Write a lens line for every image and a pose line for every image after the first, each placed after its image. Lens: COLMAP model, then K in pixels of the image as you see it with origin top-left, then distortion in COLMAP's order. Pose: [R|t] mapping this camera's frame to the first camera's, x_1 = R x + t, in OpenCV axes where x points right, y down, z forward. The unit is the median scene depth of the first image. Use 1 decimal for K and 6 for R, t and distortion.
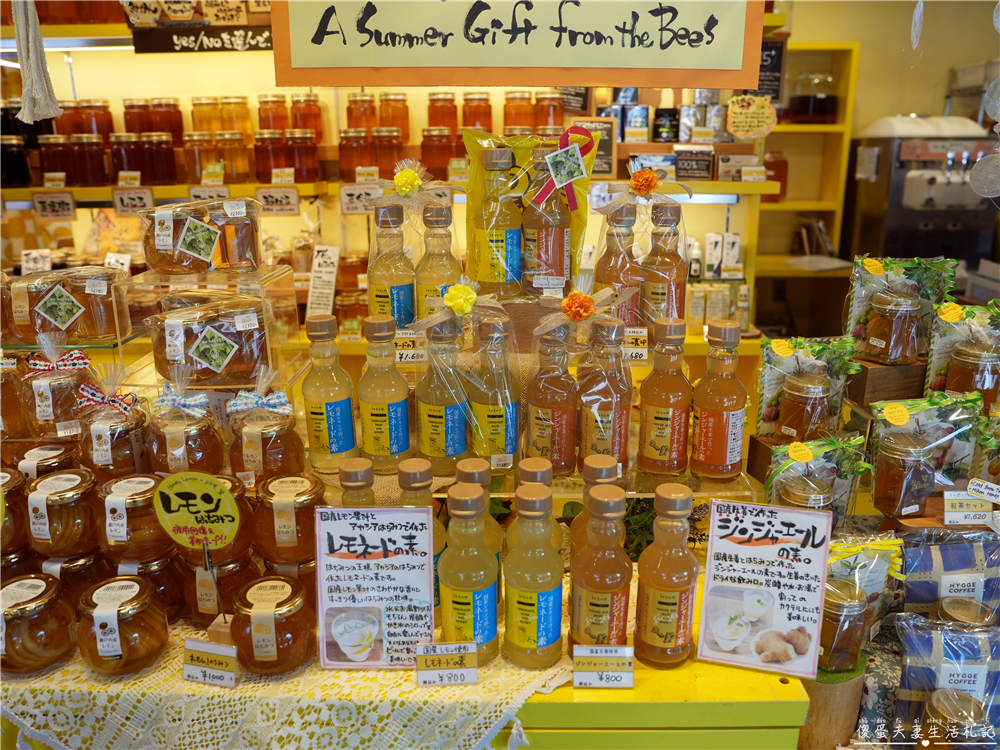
lens RADIAL K [[766.9, 0, 498.7], [0, 766.9, 376.6], [0, 0, 1]] dist [-0.056100, 0.000832]
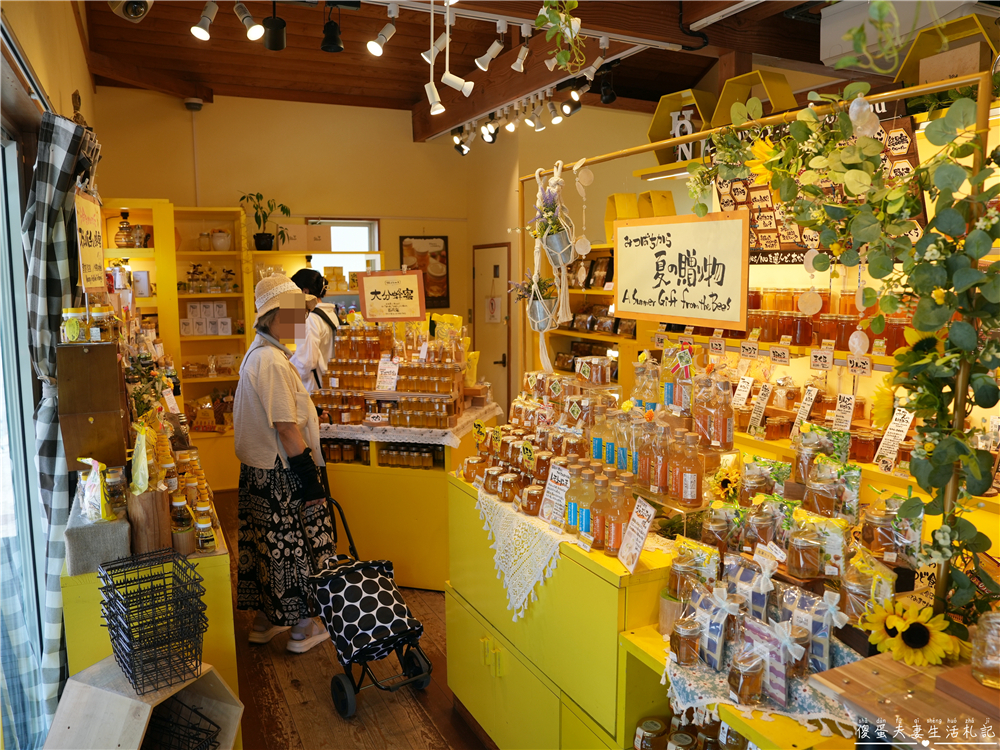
lens RADIAL K [[766.9, 0, 500.3], [0, 766.9, 373.4], [0, 0, 1]] dist [-0.056100, 0.000832]
pose [[0.460431, 0.118104, -0.879804, 1.932509], [-0.255470, 0.966809, -0.003913, -0.088029], [0.850140, 0.226565, 0.475320, -0.561136]]
